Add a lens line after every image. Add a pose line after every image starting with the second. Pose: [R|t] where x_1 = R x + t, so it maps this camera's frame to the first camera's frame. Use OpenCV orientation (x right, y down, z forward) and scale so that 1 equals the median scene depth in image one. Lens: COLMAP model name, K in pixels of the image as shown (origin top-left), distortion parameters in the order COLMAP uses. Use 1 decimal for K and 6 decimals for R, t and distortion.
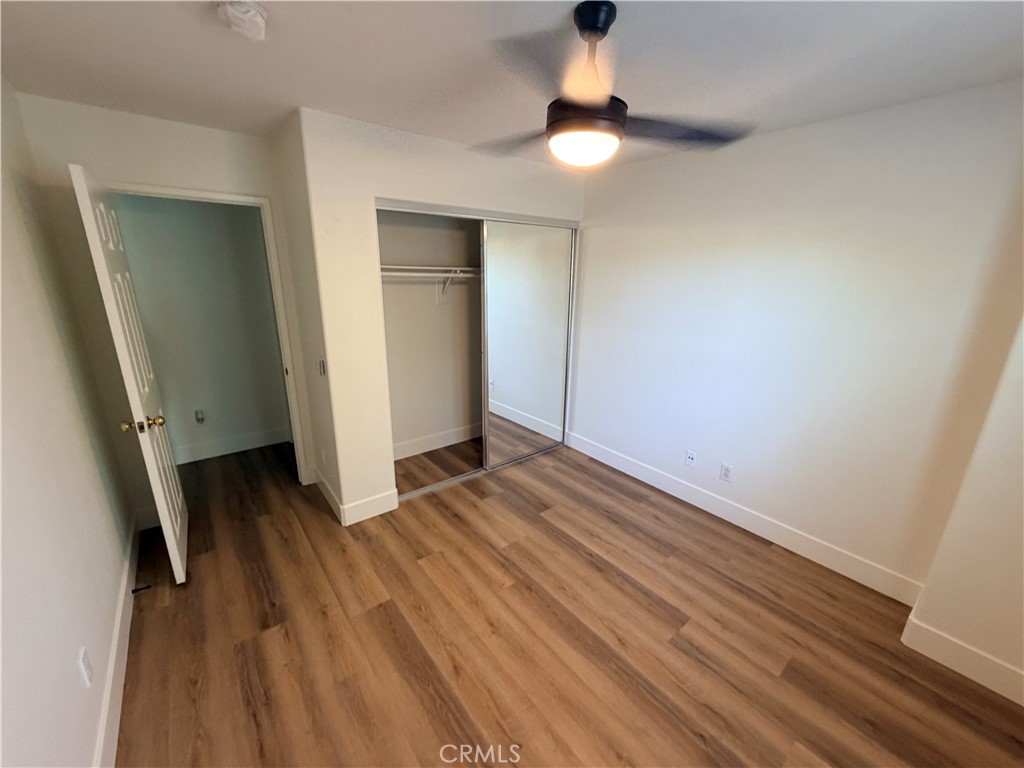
lens RADIAL K [[407.1, 0, 513.6], [0, 407.1, 385.6], [0, 0, 1]] dist [0.000411, 0.000079]
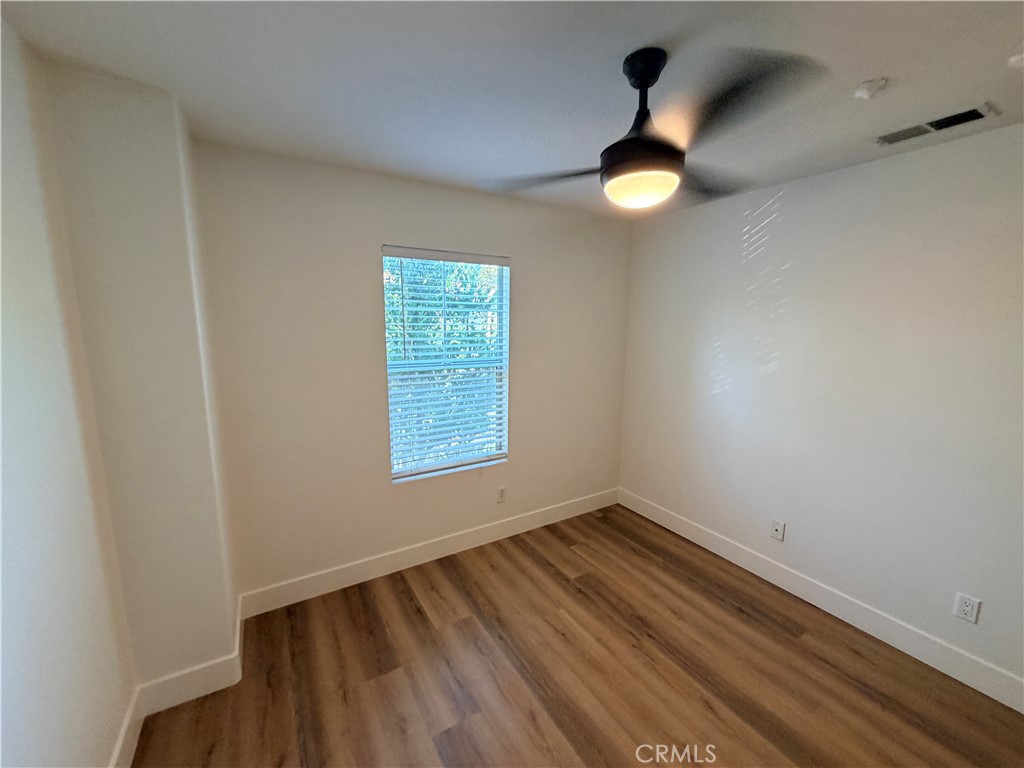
lens RADIAL K [[407.1, 0, 509.5], [0, 407.1, 384.7], [0, 0, 1]] dist [0.000411, 0.000079]
pose [[-0.991740, -0.045818, 0.119798, 0.263451], [0.010323, 0.902475, 0.430619, -0.454043], [-0.127845, 0.428299, -0.894548, 1.631119]]
